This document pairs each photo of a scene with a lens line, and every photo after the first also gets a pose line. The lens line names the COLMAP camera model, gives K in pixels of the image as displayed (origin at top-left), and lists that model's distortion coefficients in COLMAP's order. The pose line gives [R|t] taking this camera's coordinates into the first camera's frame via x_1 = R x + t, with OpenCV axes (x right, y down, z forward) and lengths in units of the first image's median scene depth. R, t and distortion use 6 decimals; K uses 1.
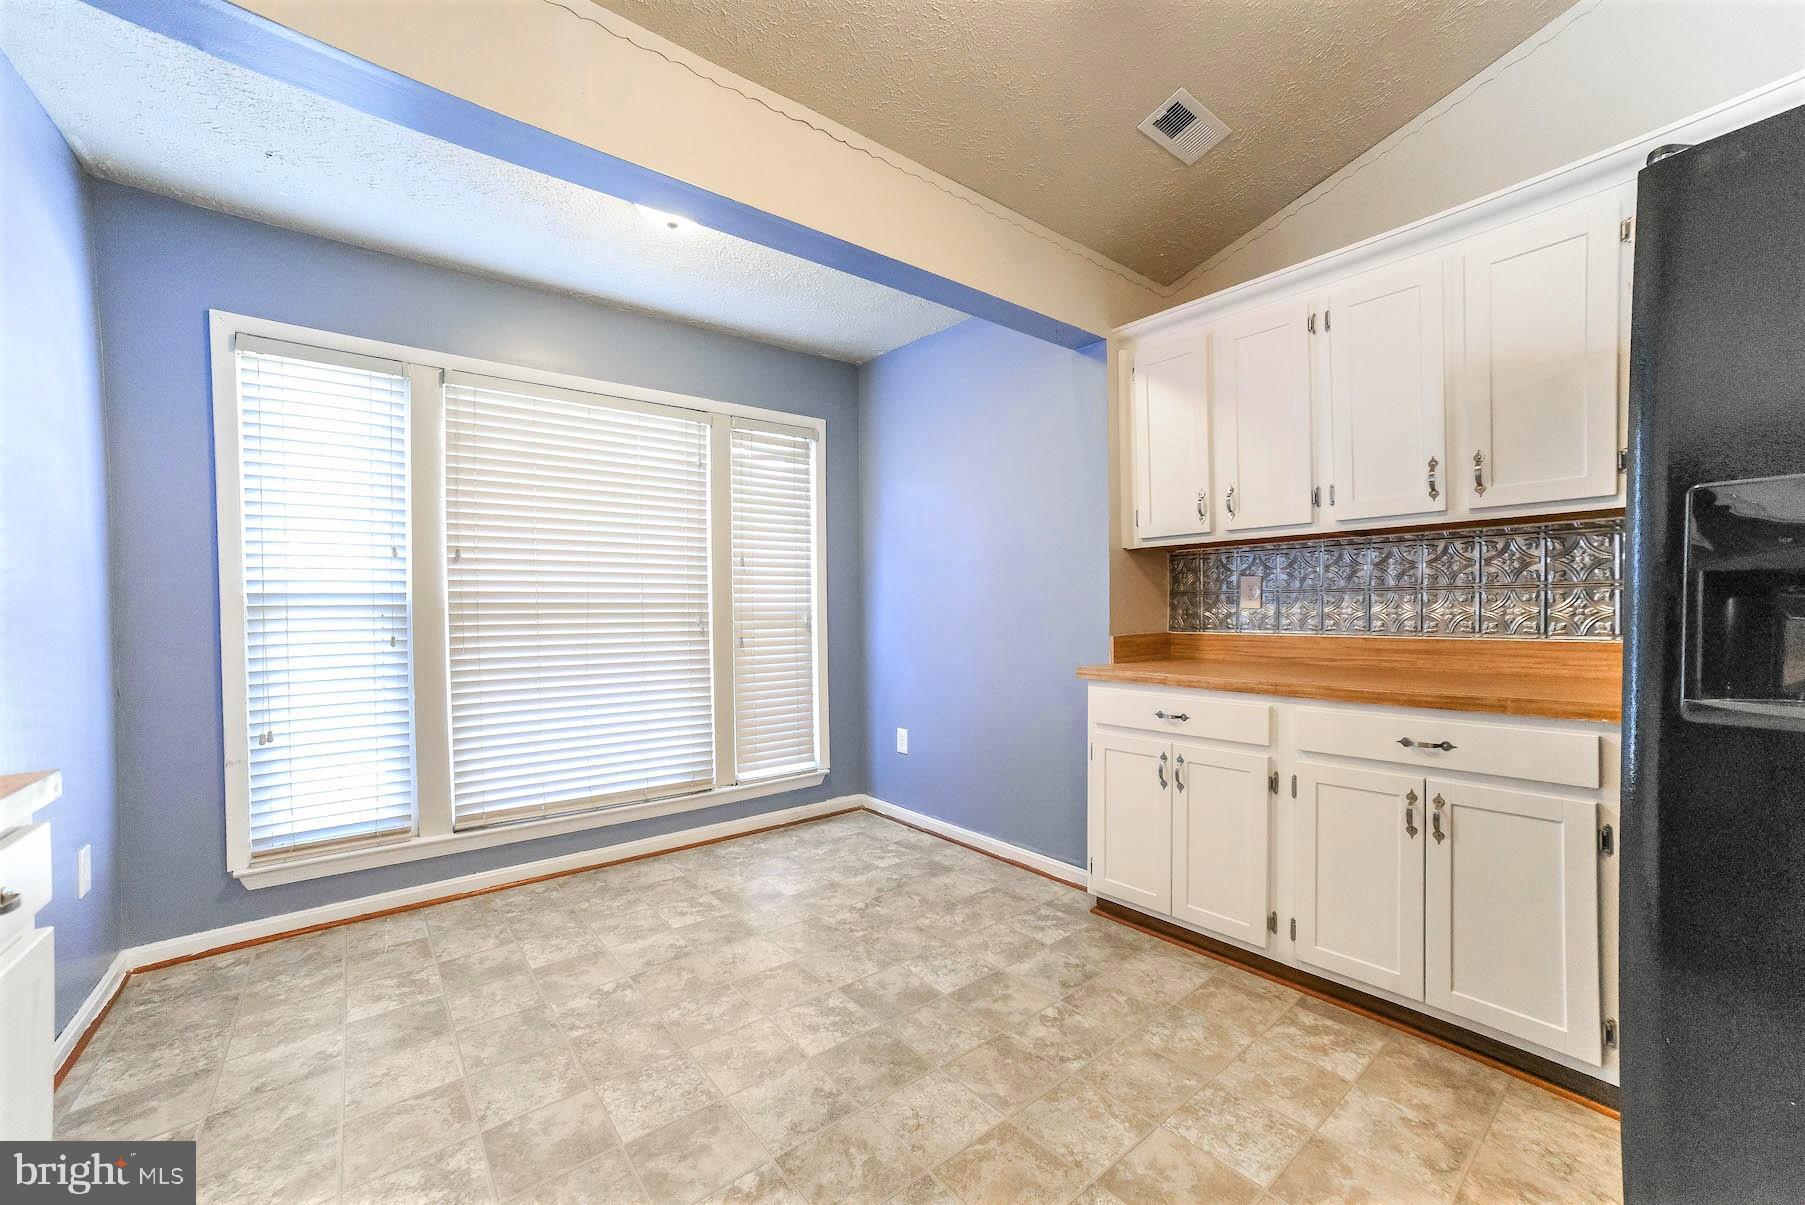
lens RADIAL K [[712.4, 0, 912.8], [0, 712.4, 620.6], [0, 0, 1]] dist [-0.084156, 0.039208]
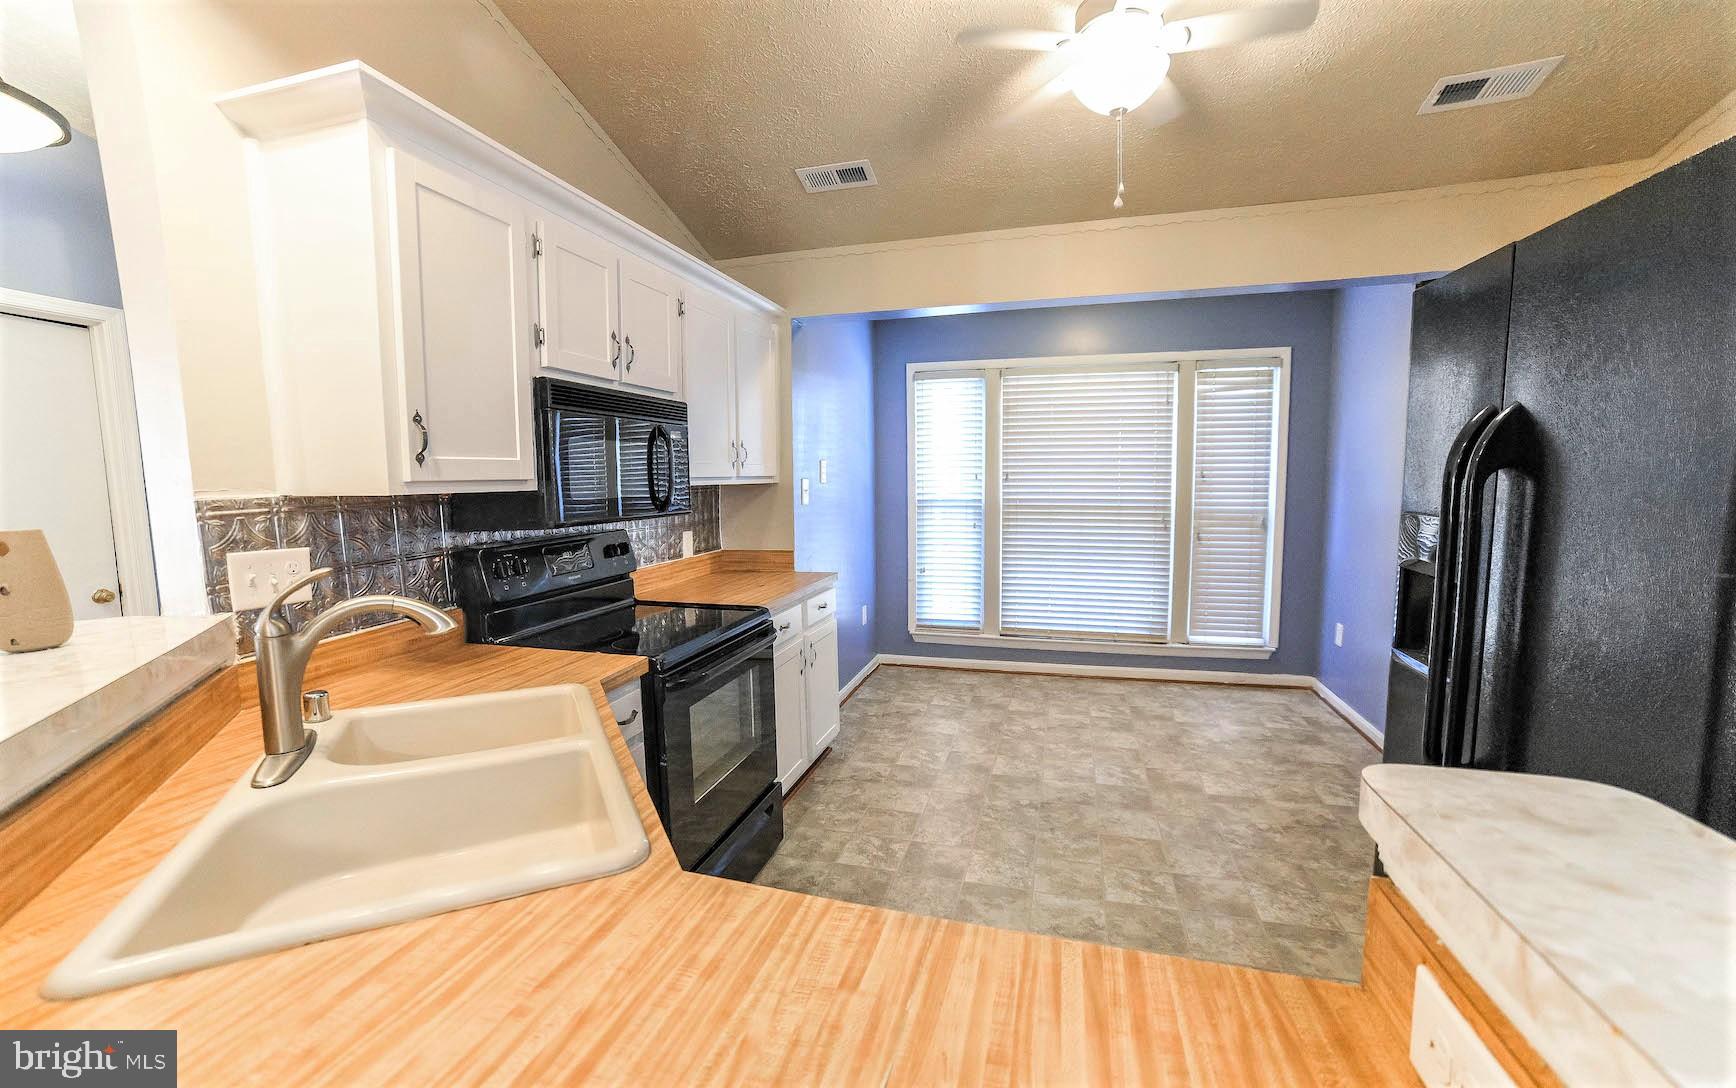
lens RADIAL K [[738.9, 0, 841.0], [0, 738.9, 541.5], [0, 0, 1]] dist [-0.048347, 0.000186]
pose [[0.544788, 0.081115, -0.834641, 0.688092], [-0.007370, 0.995735, 0.091960, -0.104928], [0.838541, -0.043947, 0.543063, -0.367550]]
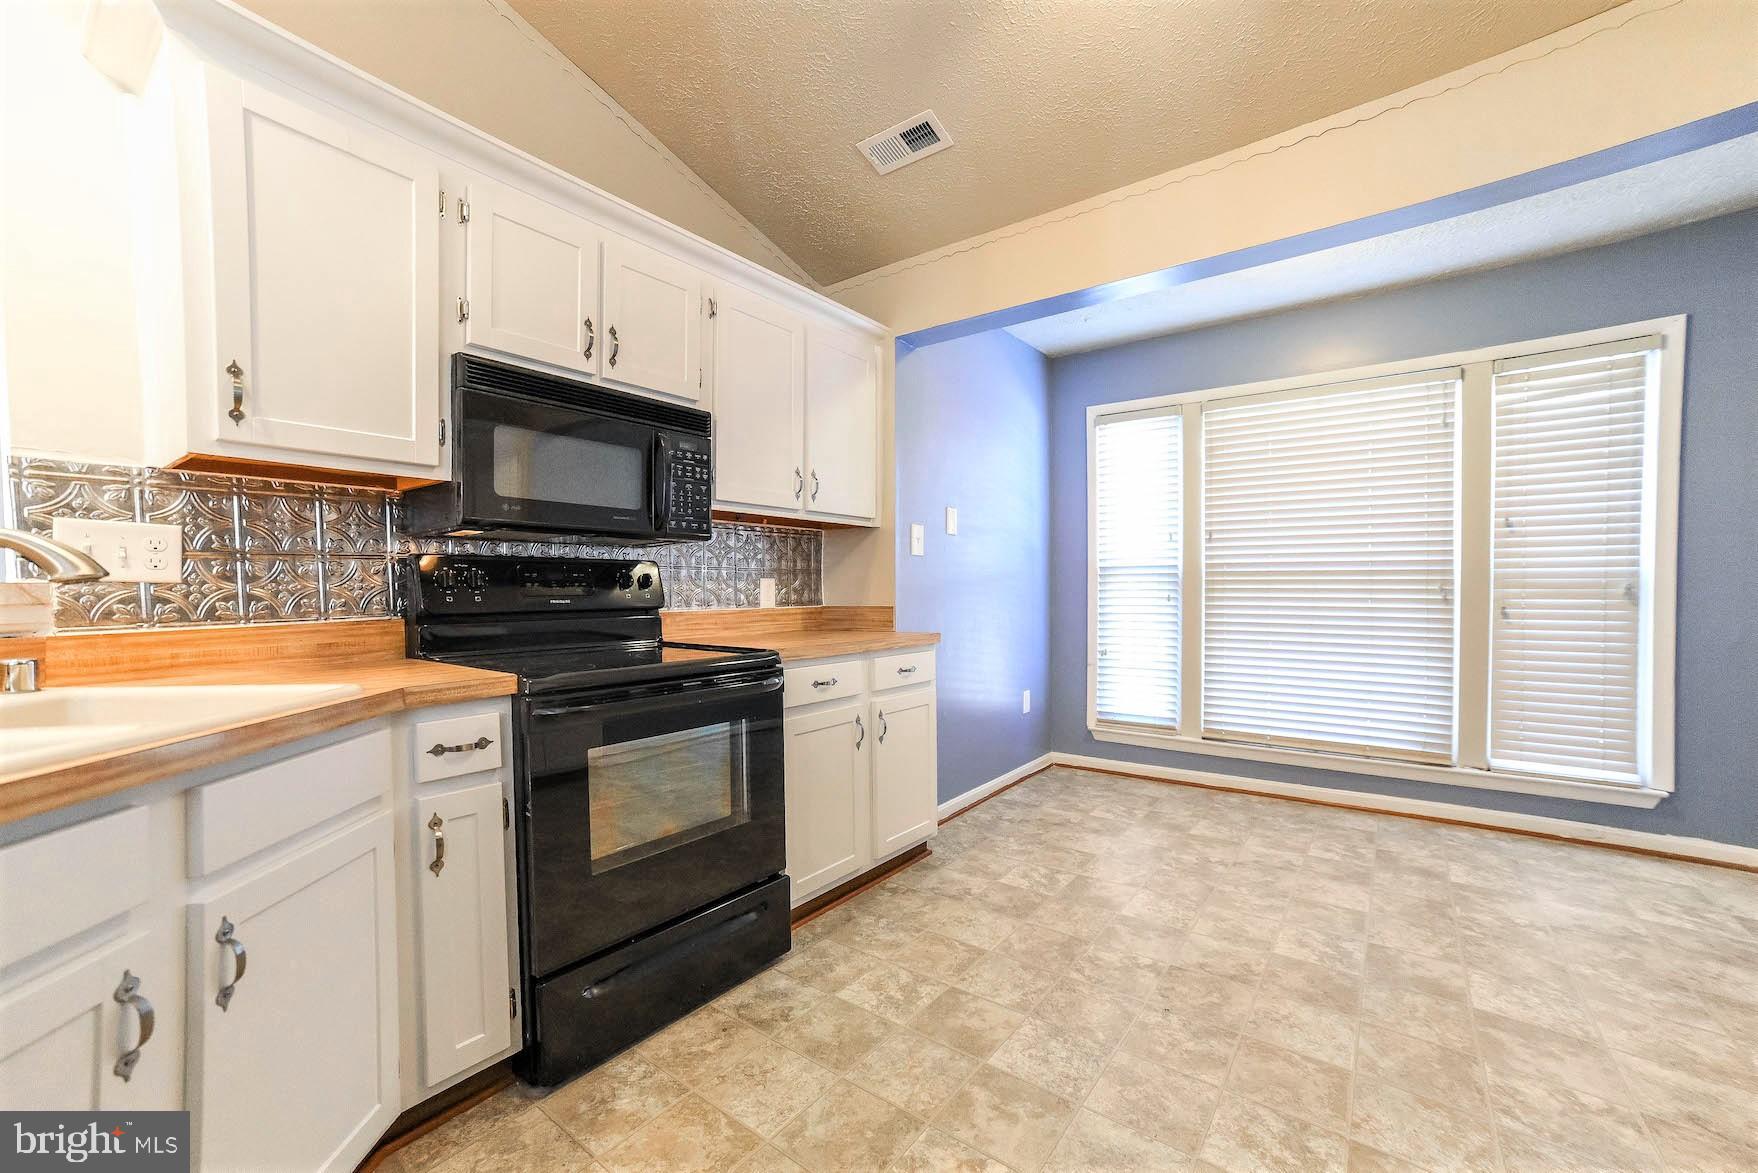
lens RADIAL K [[722.0, 0, 870.7], [0, 722.0, 594.2], [0, 0, 1]] dist [-0.063047, 0.032751]
pose [[0.218570, 0.019927, -0.975618, 0.587000], [-0.016355, 0.999726, 0.016756, 0.007205], [0.975684, 0.012294, 0.218836, 0.041305]]
